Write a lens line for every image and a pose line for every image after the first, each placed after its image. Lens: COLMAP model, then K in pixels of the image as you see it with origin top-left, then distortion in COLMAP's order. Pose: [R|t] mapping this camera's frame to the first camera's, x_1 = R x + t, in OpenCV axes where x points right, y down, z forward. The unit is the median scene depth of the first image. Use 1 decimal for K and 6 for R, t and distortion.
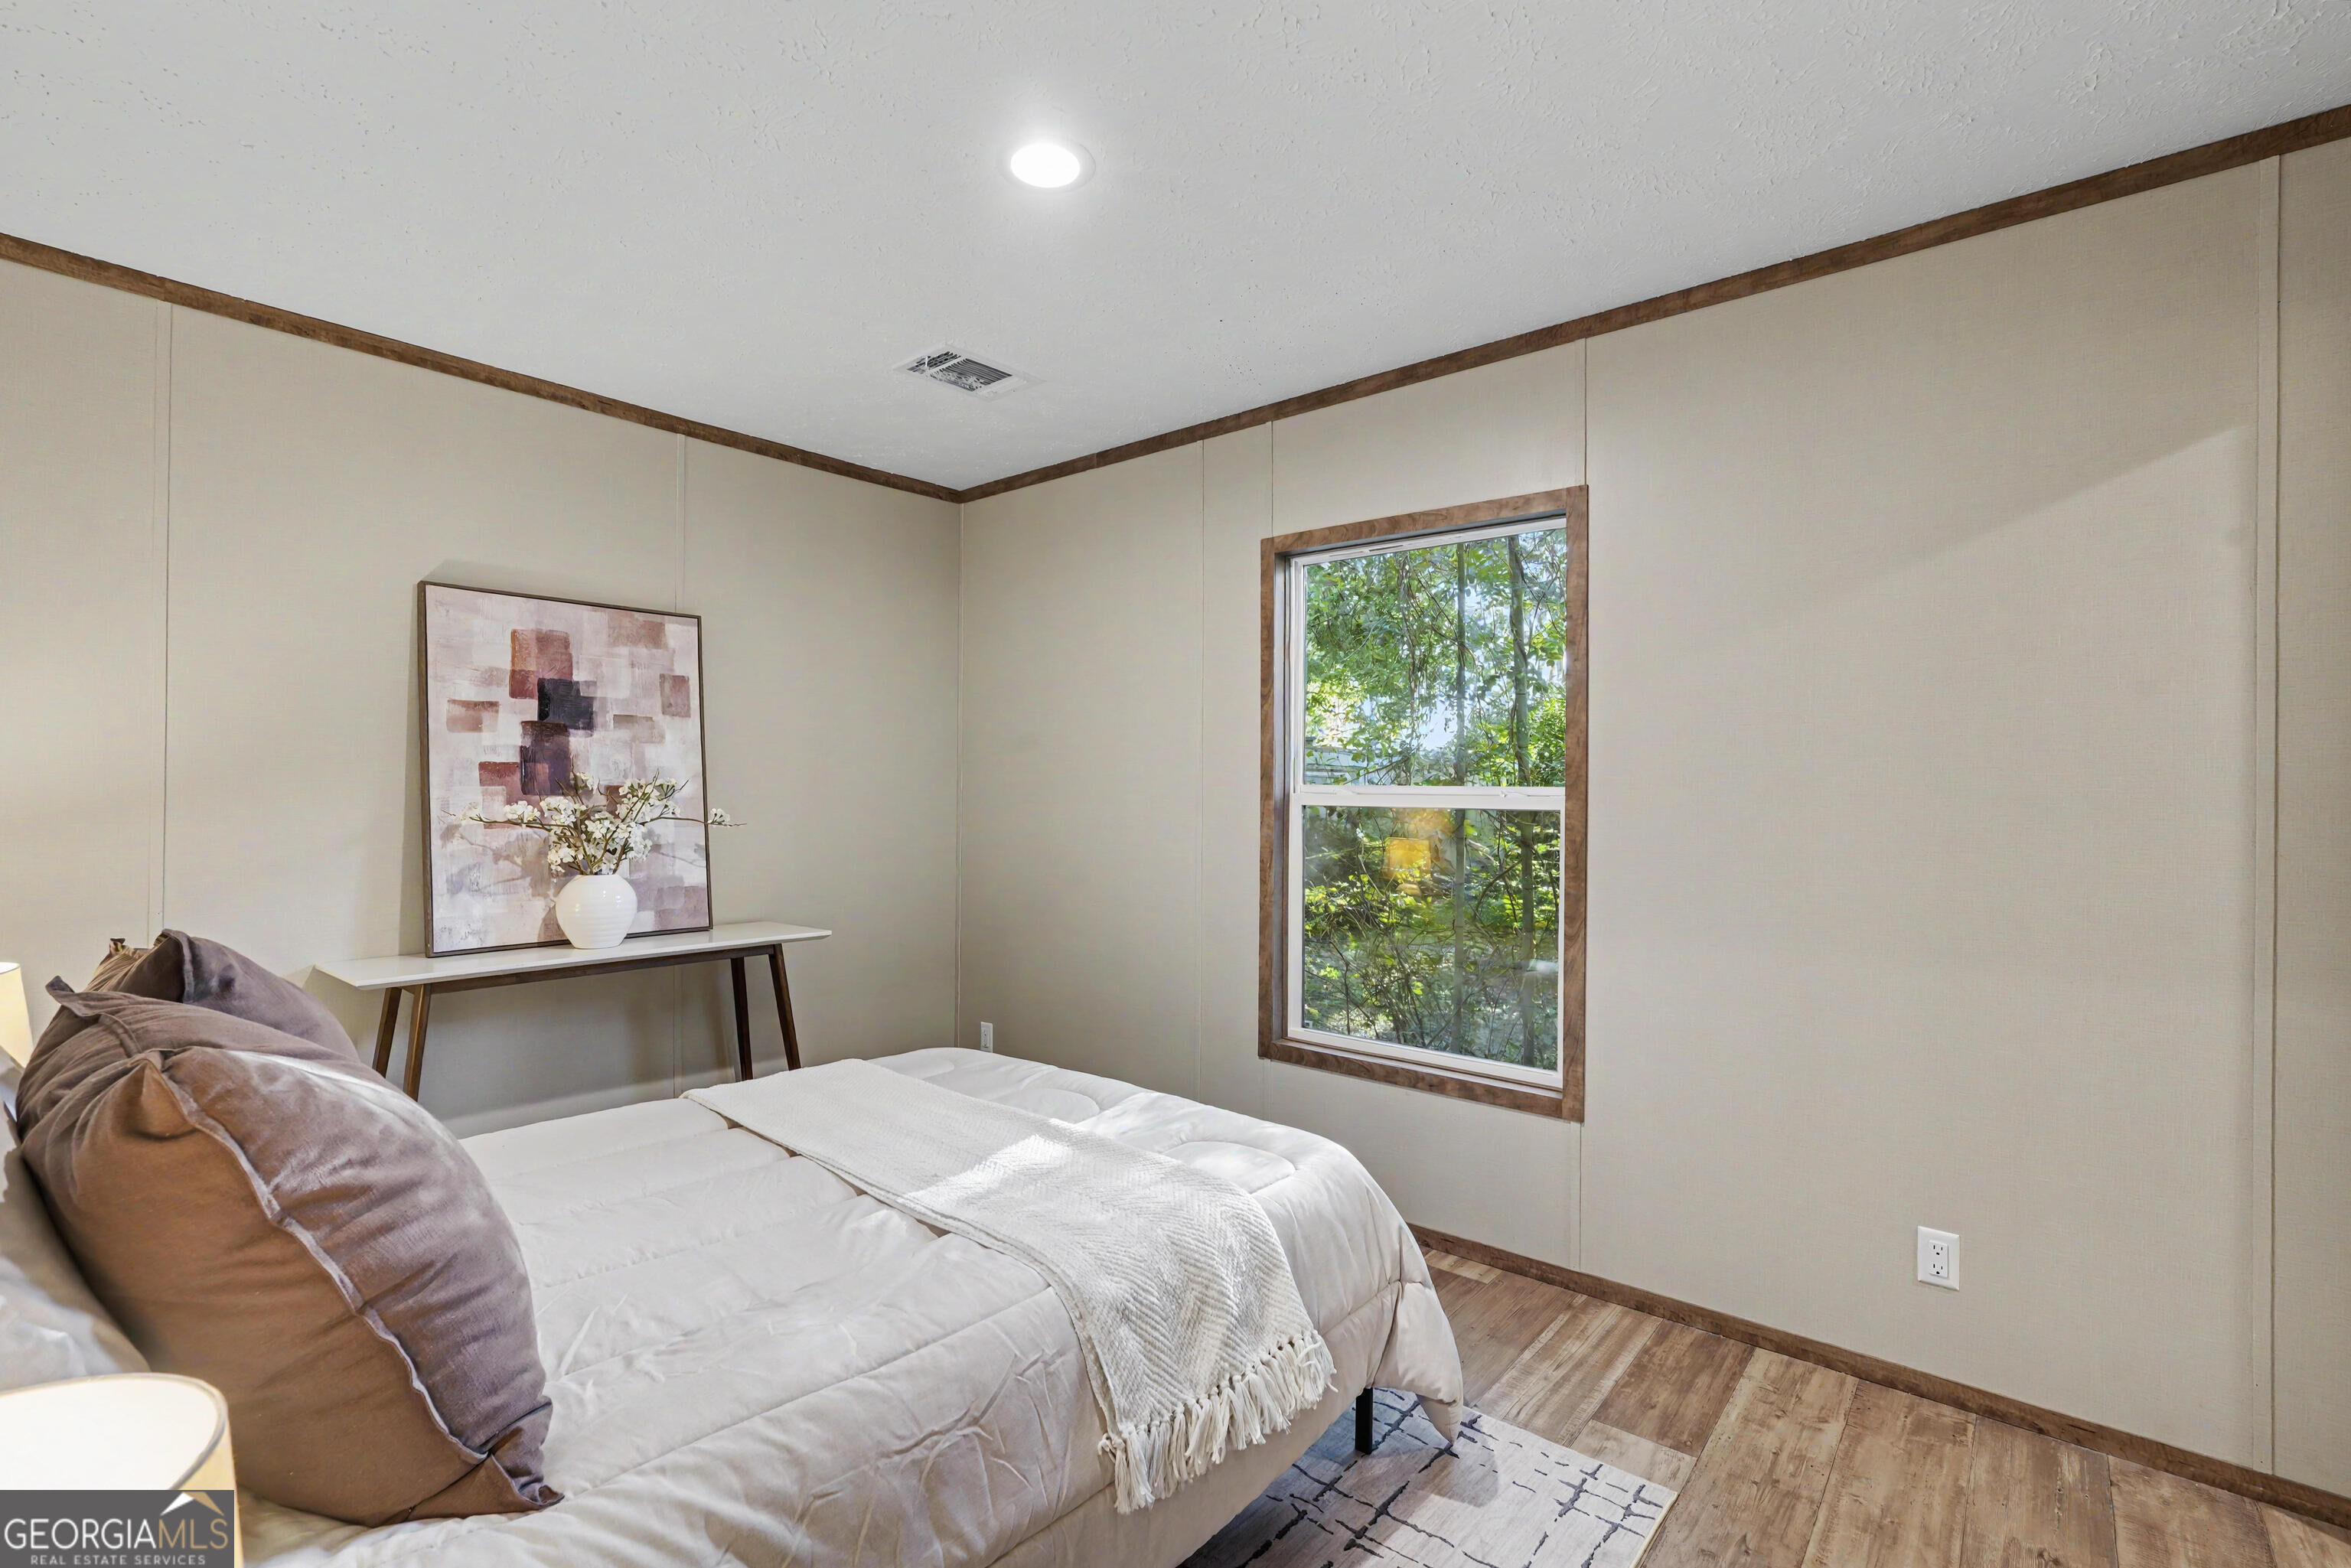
lens RADIAL K [[1048.1, 0, 1169.2], [0, 1048.1, 785.6], [0, 0, 1]] dist [-0.000958, 0.001174]
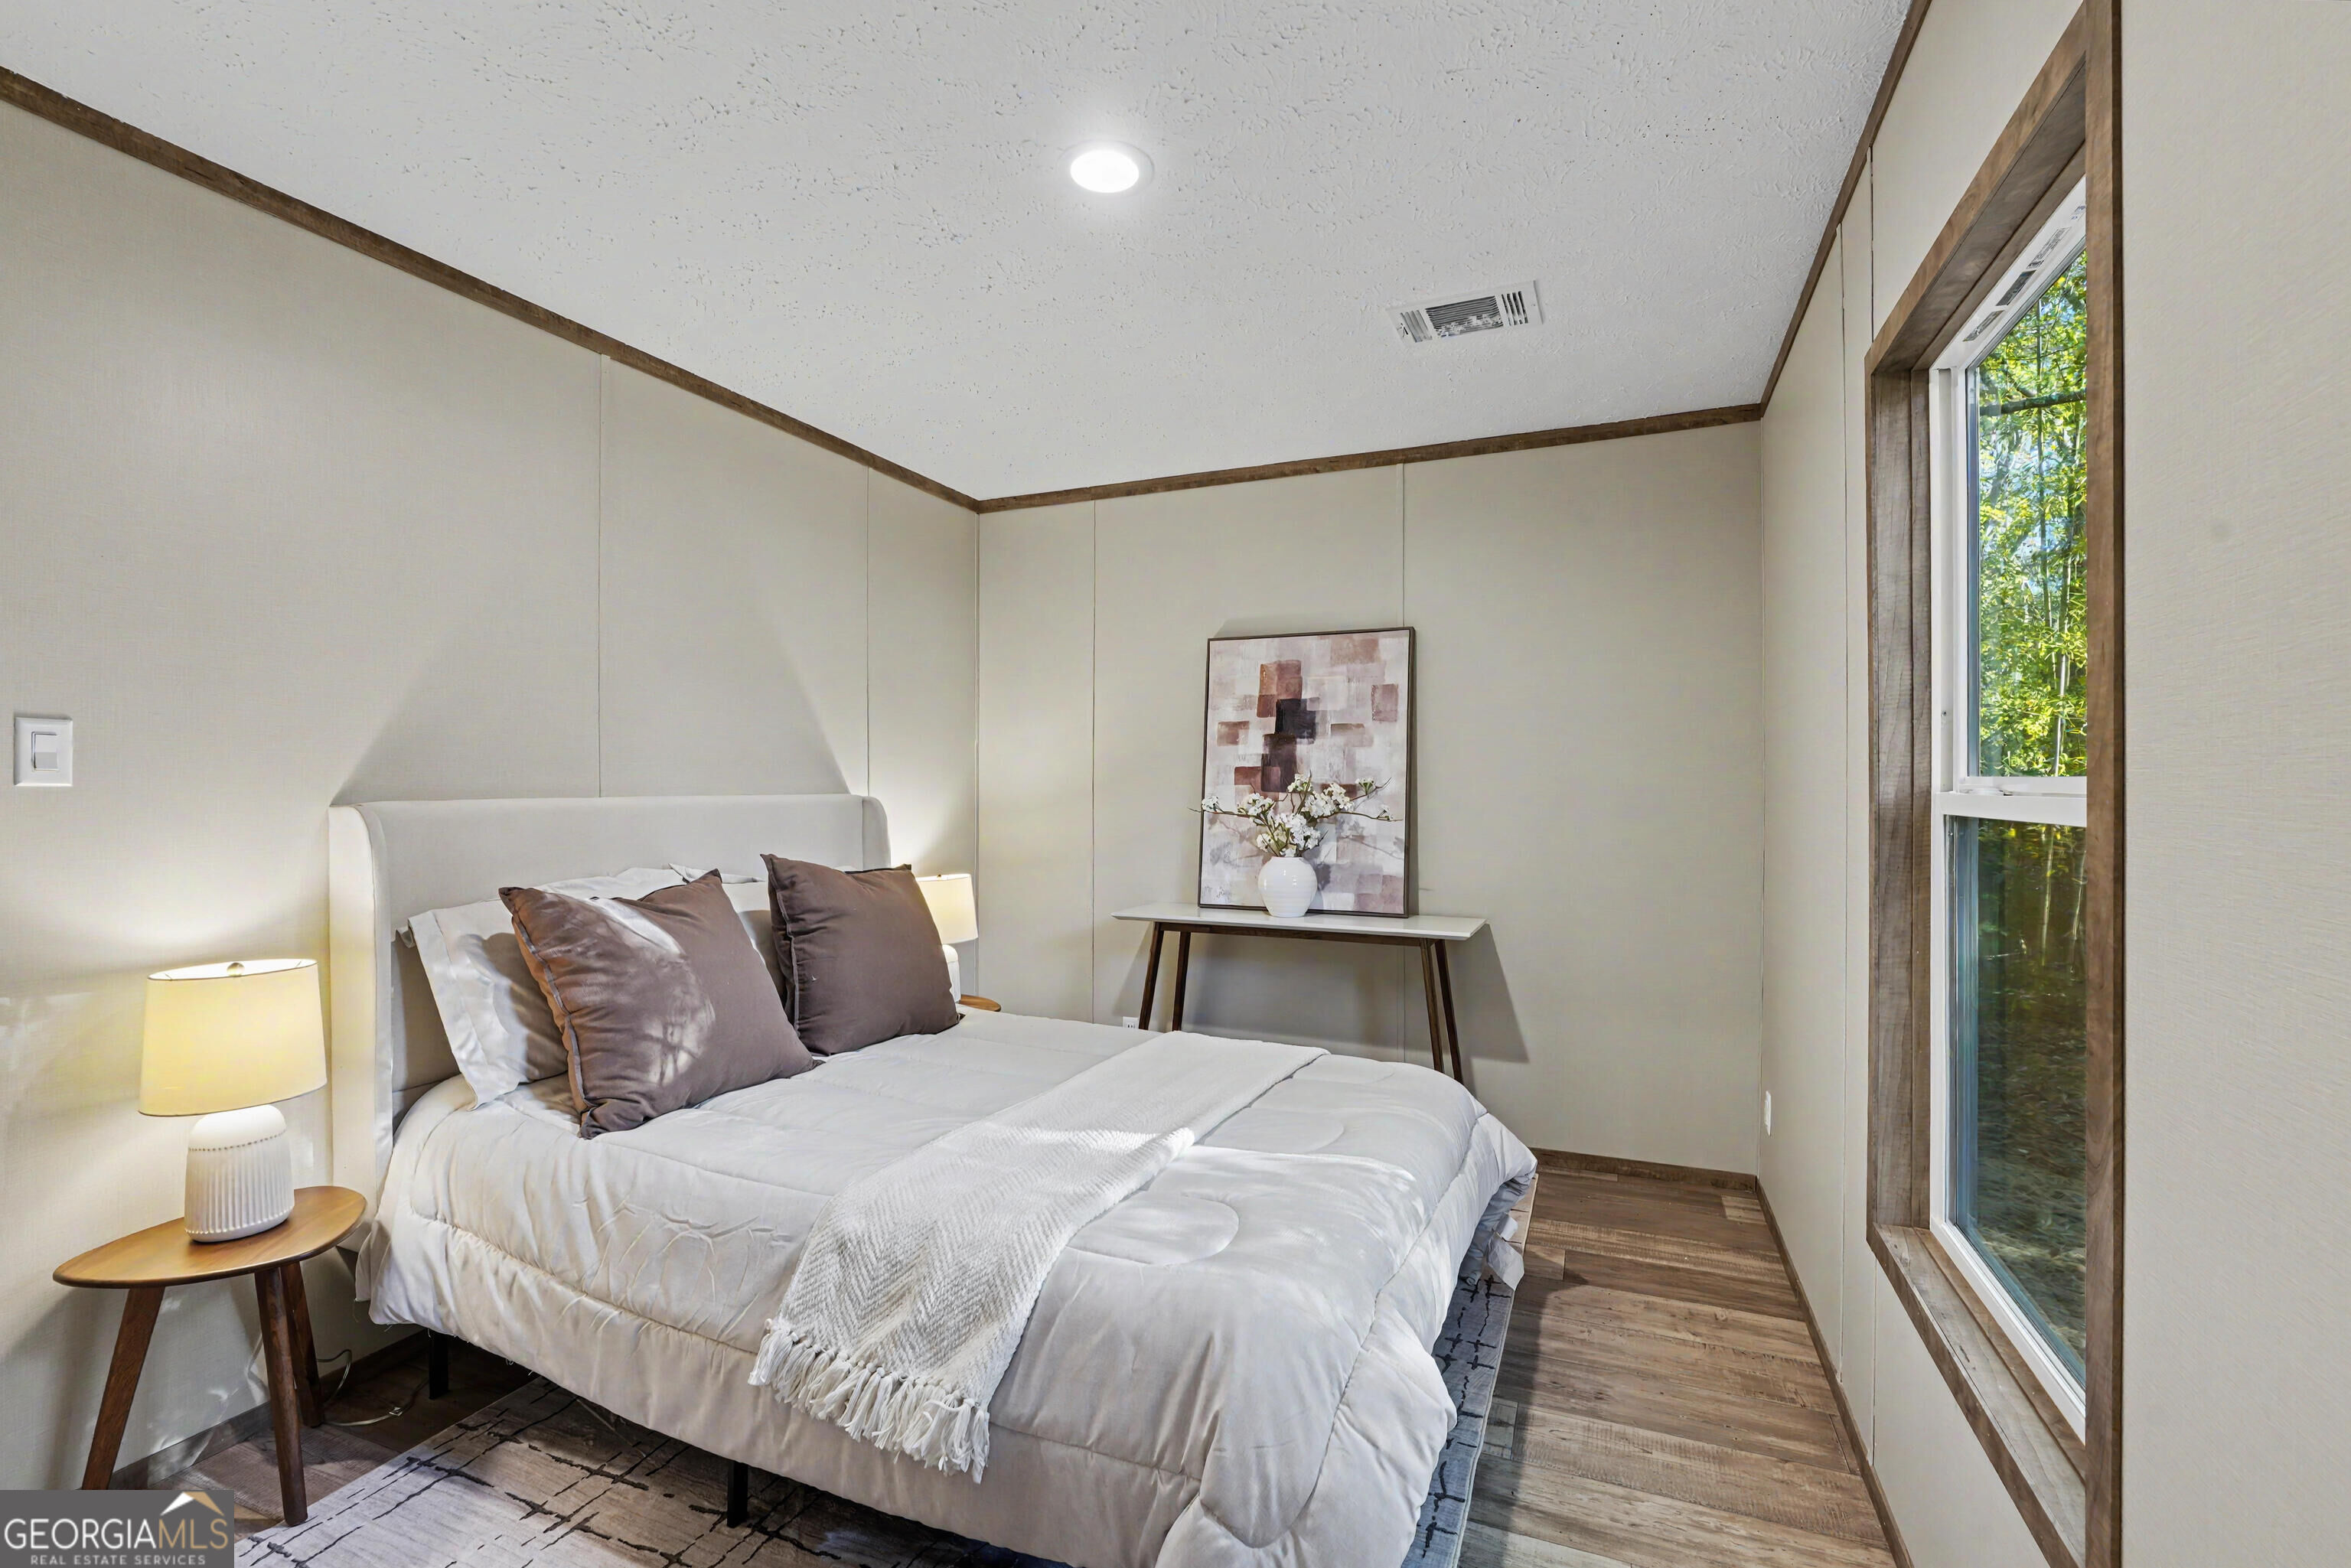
lens RADIAL K [[1048.1, 0, 1169.2], [0, 1048.1, 785.6], [0, 0, 1]] dist [-0.000958, 0.001174]
pose [[0.299798, -0.001227, -0.954002, 0.572320], [0.003300, 0.999995, -0.000250, 0.001334], [0.953997, -0.003073, 0.299800, 0.495693]]
